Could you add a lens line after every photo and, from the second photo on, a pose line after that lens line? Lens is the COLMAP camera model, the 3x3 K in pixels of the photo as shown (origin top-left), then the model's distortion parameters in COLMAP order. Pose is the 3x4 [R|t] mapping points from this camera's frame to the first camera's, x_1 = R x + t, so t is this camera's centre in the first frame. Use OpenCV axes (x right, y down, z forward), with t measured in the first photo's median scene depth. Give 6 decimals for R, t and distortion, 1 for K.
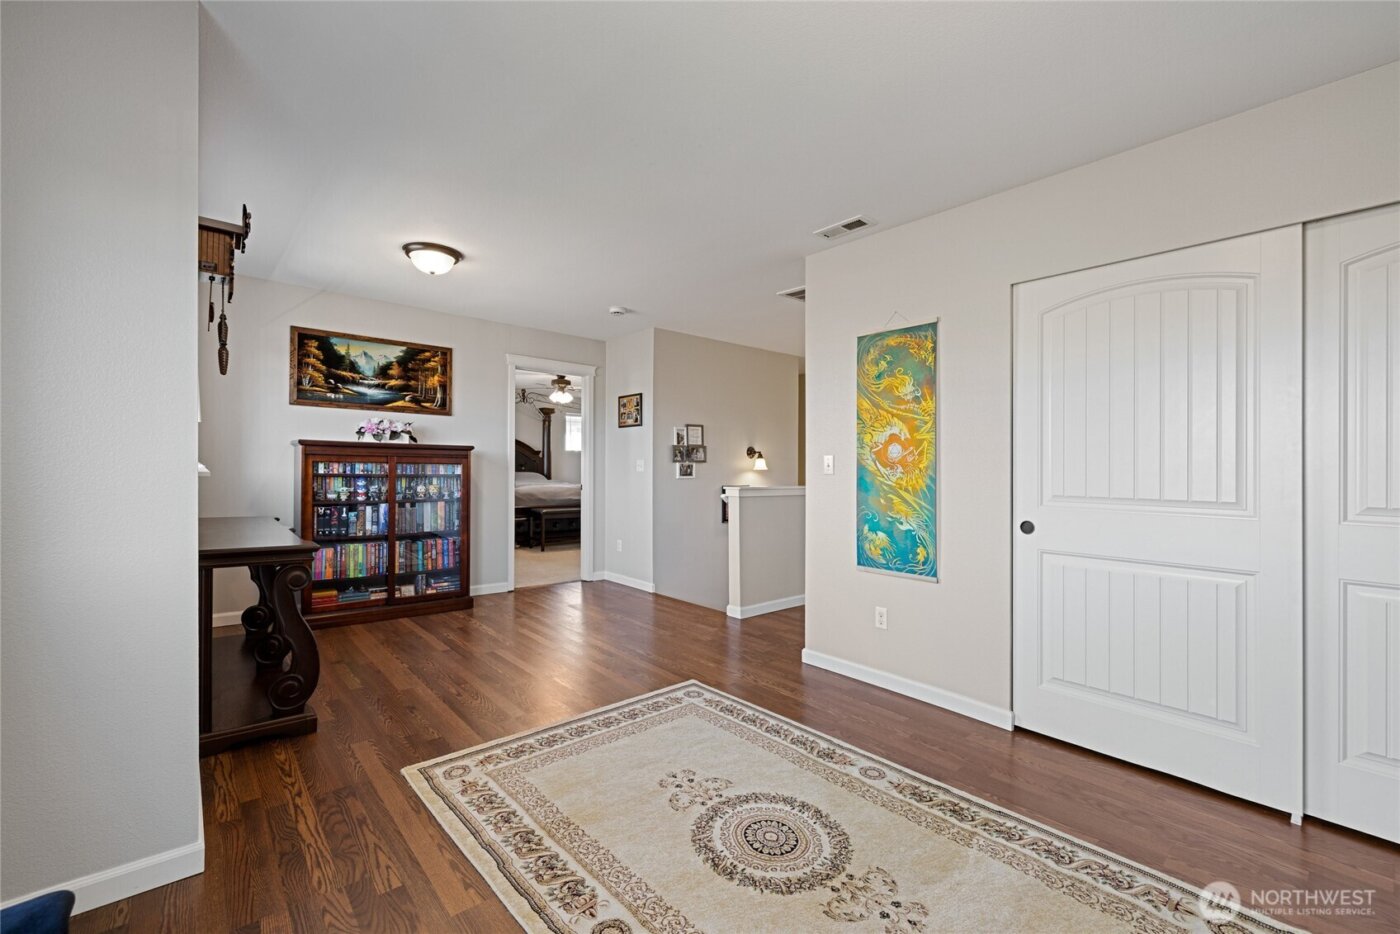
lens RADIAL K [[584.7, 0, 688.6], [0, 584.7, 461.8], [0, 0, 1]] dist [0.002065, 0.000356]
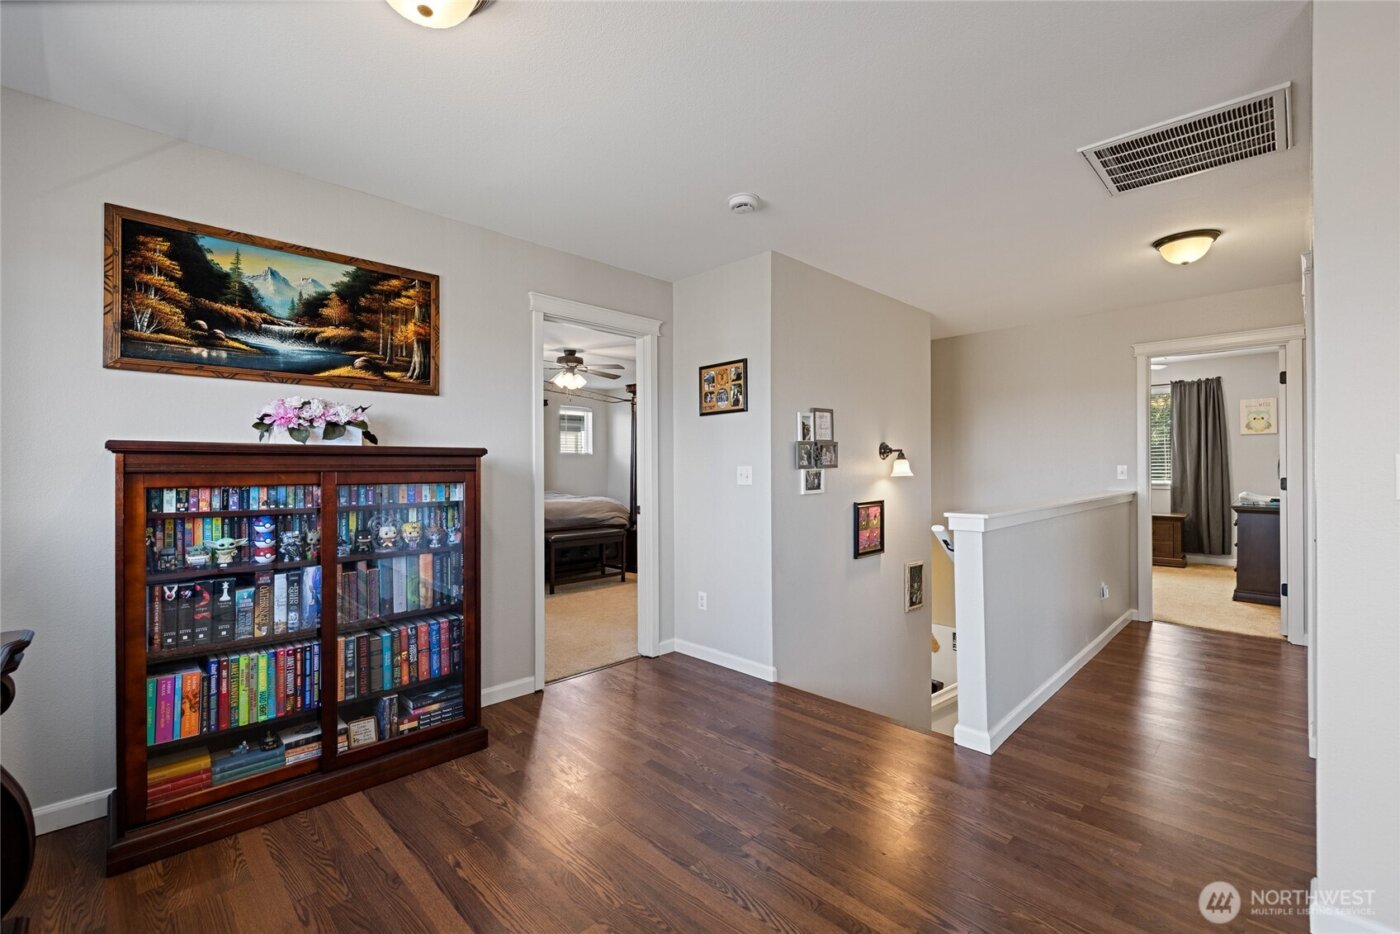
lens RADIAL K [[603.8, 0, 694.1], [0, 603.8, 450.4], [0, 0, 1]] dist [0.001518, 0.000267]
pose [[0.997676, -0.018162, 0.065675, -0.219157], [0.019321, 0.999668, -0.017053, -0.012271], [-0.065344, 0.018282, 0.997695, 0.444686]]
